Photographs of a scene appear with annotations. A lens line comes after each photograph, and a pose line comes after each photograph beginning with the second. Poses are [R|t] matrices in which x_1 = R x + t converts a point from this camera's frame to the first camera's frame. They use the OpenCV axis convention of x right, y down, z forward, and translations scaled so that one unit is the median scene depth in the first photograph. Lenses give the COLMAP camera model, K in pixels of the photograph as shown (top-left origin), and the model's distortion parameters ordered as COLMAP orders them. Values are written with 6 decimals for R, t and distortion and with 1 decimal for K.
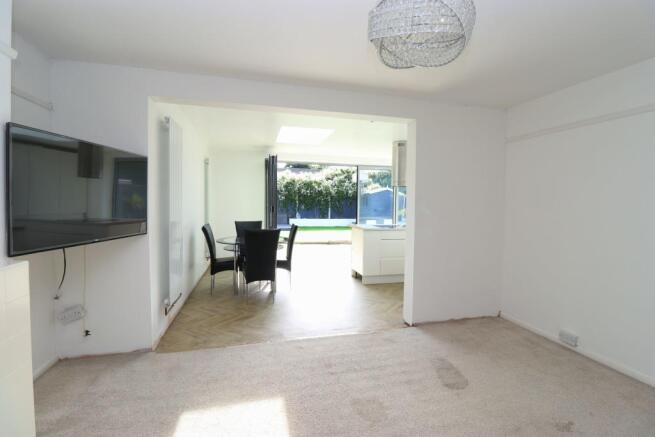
lens RADIAL K [[303.9, 0, 329.4], [0, 303.9, 215.9], [0, 0, 1]] dist [-0.013194, -0.006336]
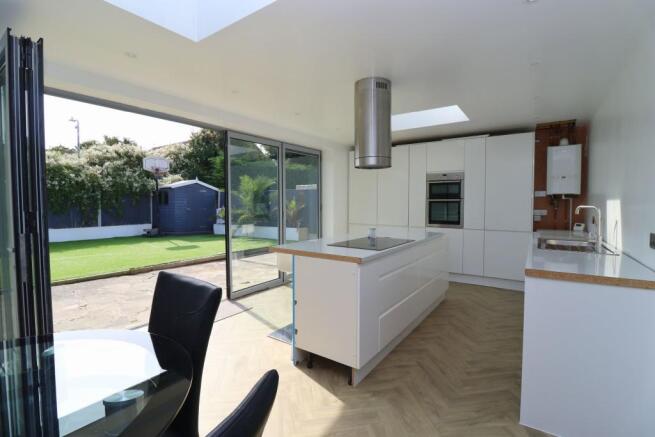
lens RADIAL K [[303.9, 0, 330.6], [0, 303.9, 217.1], [0, 0, 1]] dist [-0.013194, -0.006336]
pose [[0.747754, -0.043919, 0.662522, -0.169864], [0.036366, 0.999021, 0.025181, -0.026303], [-0.662979, 0.005264, 0.748619, 0.629675]]
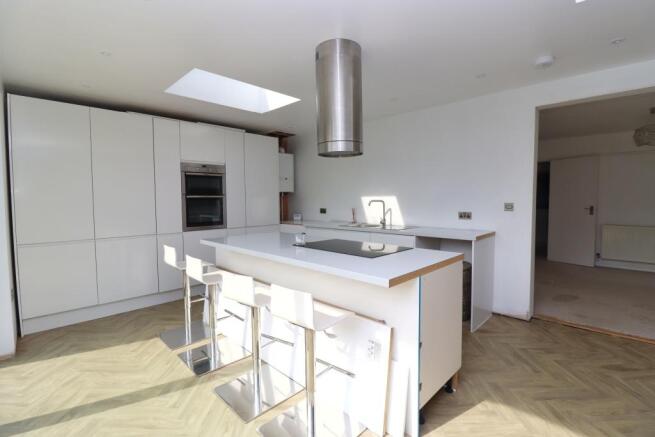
lens RADIAL K [[303.9, 0, 336.2], [0, 303.9, 212.9], [0, 0, 1]] dist [-0.013194, -0.006336]
pose [[-0.546667, -0.042934, 0.836249, -0.121341], [0.037395, 0.996437, 0.075603, -0.044300], [-0.836515, 0.072602, -0.543113, 1.170091]]
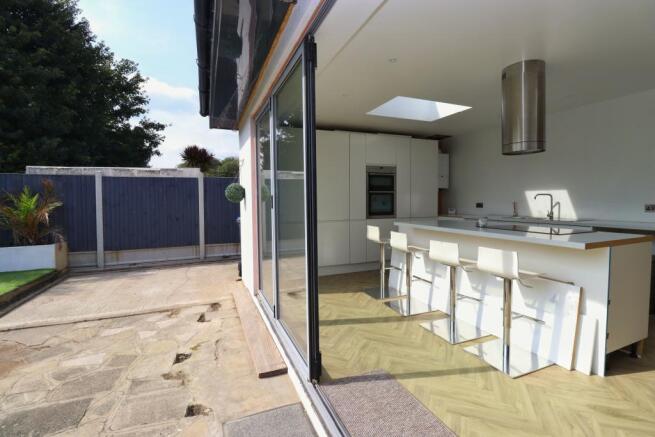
lens RADIAL K [[303.9, 0, 331.5], [0, 303.9, 212.8], [0, 0, 1]] dist [-0.013194, -0.006336]
pose [[-0.160657, -0.048686, 0.985809, -0.216352], [0.046834, 0.997282, 0.056885, -0.037142], [-0.985899, 0.055308, -0.157940, 1.322983]]
